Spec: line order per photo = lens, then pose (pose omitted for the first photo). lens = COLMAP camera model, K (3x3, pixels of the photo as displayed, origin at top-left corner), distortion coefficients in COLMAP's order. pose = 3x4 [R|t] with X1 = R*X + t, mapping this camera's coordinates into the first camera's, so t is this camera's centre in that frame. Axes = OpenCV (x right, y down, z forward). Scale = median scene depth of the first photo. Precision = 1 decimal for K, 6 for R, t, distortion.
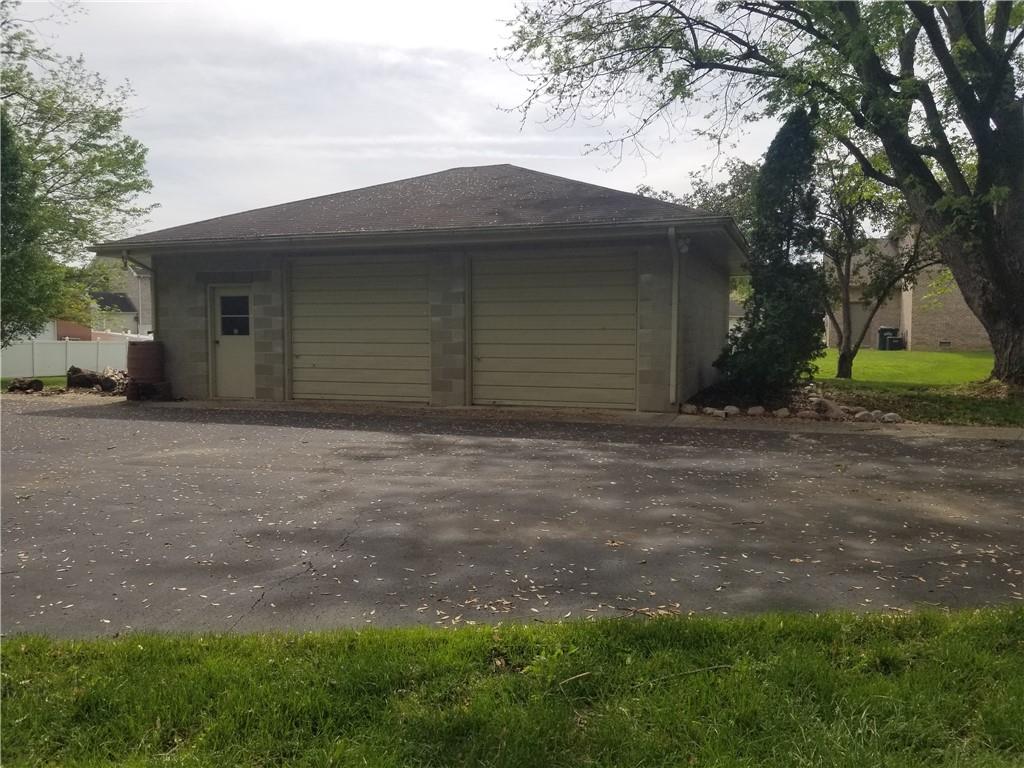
lens RADIAL K [[771.7, 0, 515.0], [0, 771.7, 382.0], [0, 0, 1]] dist [-0.038872, 0.013589]
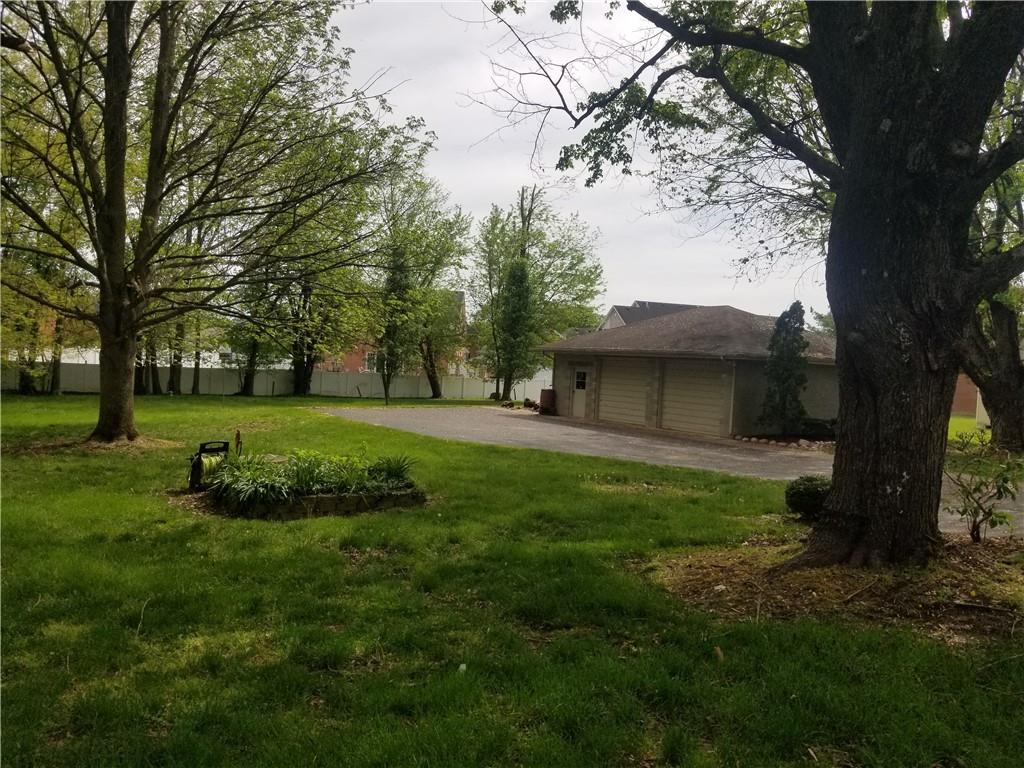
lens RADIAL K [[771.7, 0, 511.2], [0, 771.7, 384.1], [0, 0, 1]] dist [-0.038872, 0.013589]
pose [[0.779897, 0.054399, -0.623540, 0.896726], [-0.080348, 0.996675, -0.013544, -0.028555], [0.620730, 0.060663, 0.781674, -0.910109]]
